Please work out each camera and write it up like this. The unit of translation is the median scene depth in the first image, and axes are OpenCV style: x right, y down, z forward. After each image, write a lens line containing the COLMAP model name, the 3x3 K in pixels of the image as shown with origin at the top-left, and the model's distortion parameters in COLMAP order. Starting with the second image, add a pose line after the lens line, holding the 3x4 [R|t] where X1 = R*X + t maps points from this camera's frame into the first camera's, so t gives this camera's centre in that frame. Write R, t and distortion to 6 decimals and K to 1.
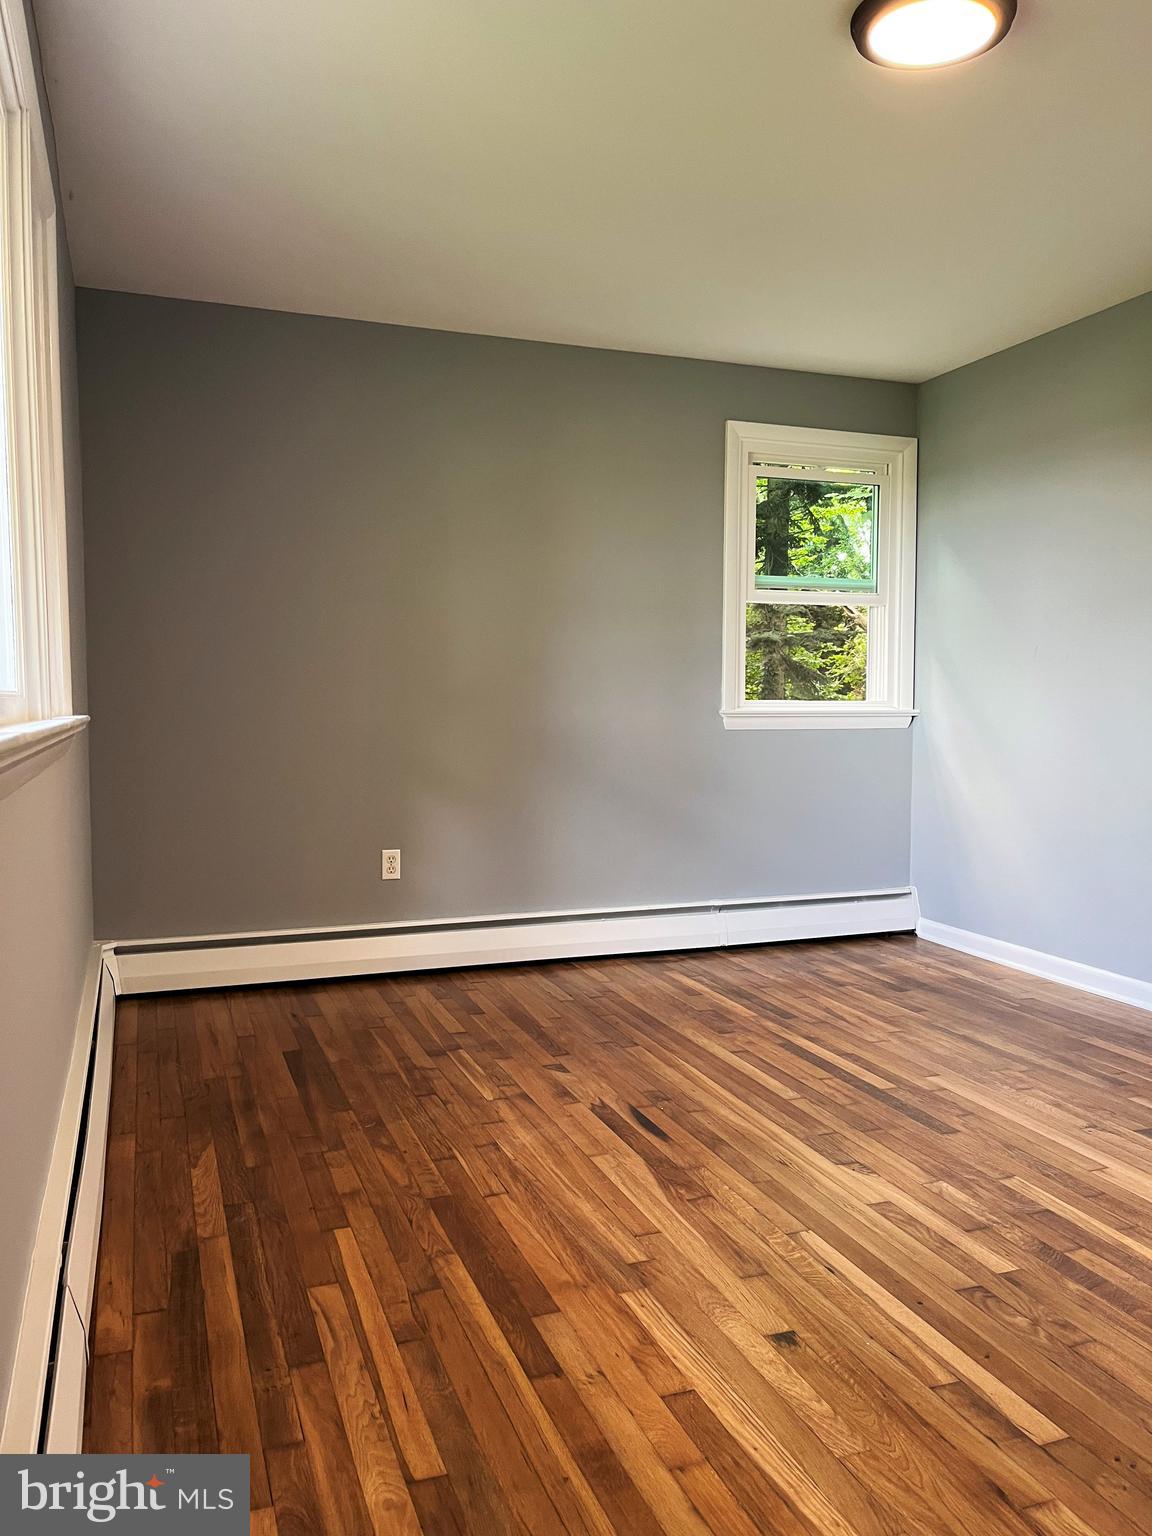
lens RADIAL K [[1165.0, 0, 586.7], [0, 1165.0, 769.4], [0, 0, 1]] dist [0.070004, -0.093380]
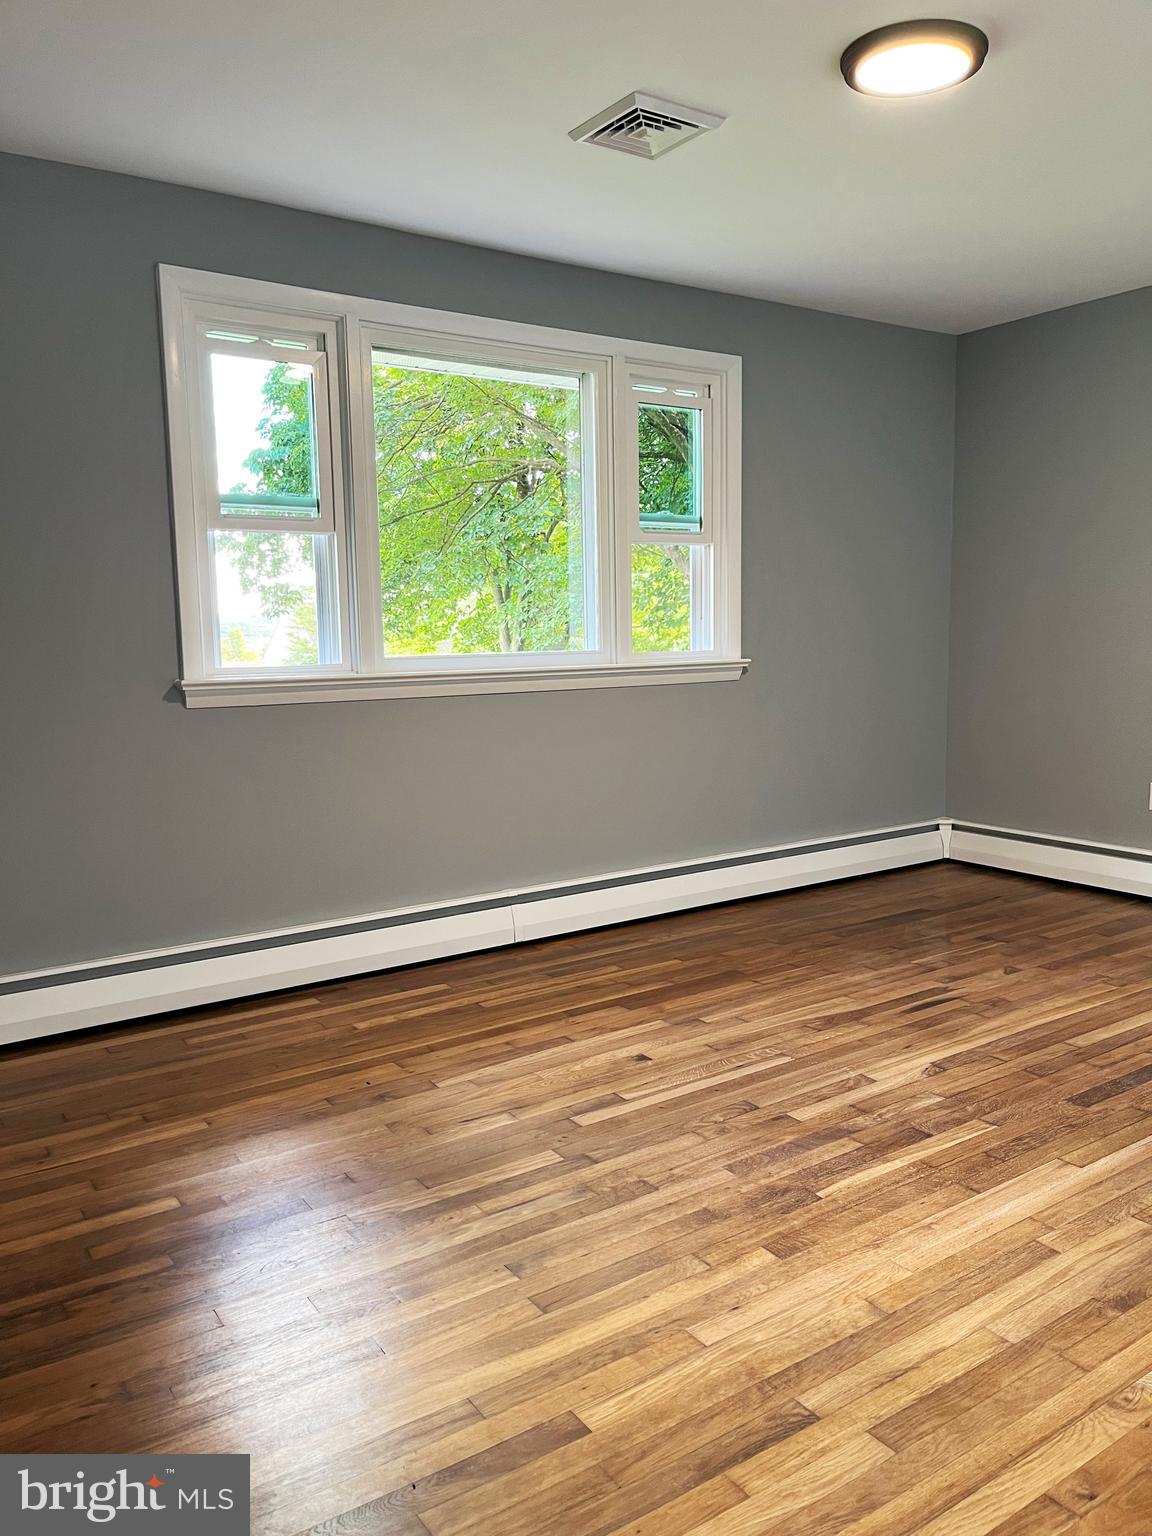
lens RADIAL K [[1156.6, 0, 576.0], [0, 1156.6, 768.0], [0, 0, 1]] dist [0.067879, -0.104504]
pose [[0.239361, 0.116014, -0.963975, 1.393667], [-0.040703, 0.993162, 0.109420, -0.076759], [0.970077, 0.013046, 0.242446, 0.431728]]
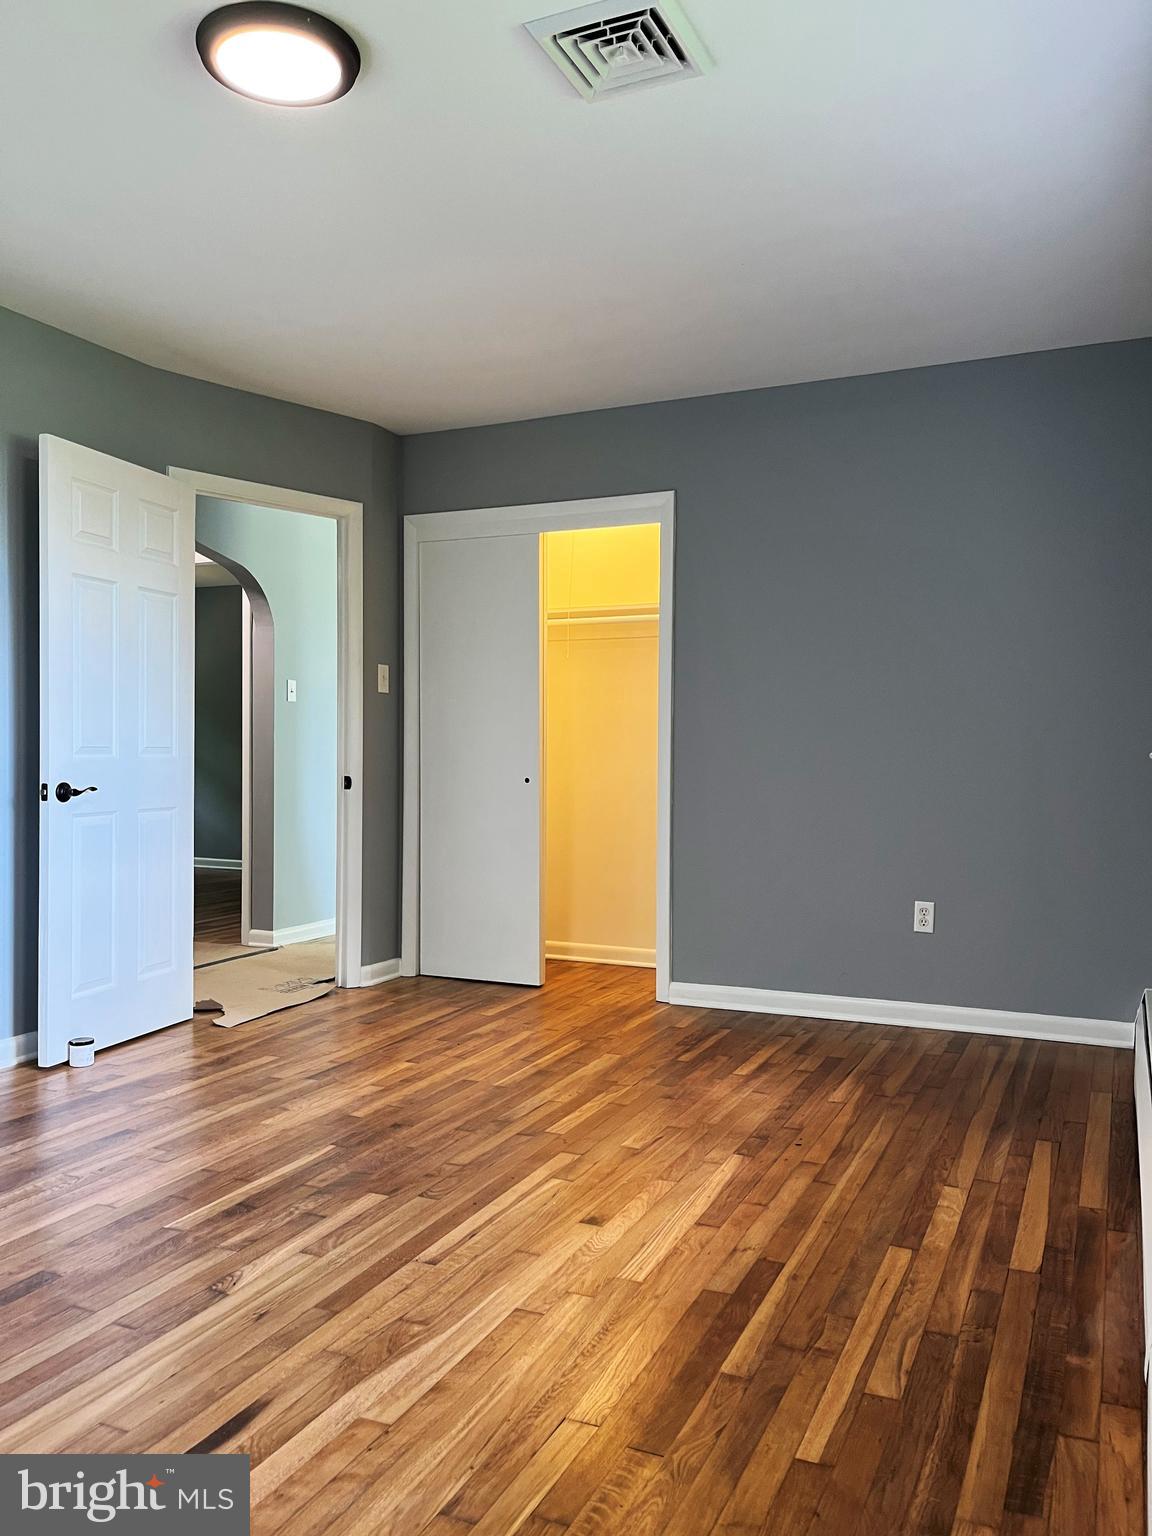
lens RADIAL K [[1156.6, 0, 576.0], [0, 1156.6, 768.0], [0, 0, 1]] dist [0.067879, -0.104504]
pose [[-0.701559, -0.011829, 0.712513, -0.618503], [0.038176, 0.997802, 0.054155, -0.076457], [-0.711588, 0.065194, -0.699566, 1.584999]]
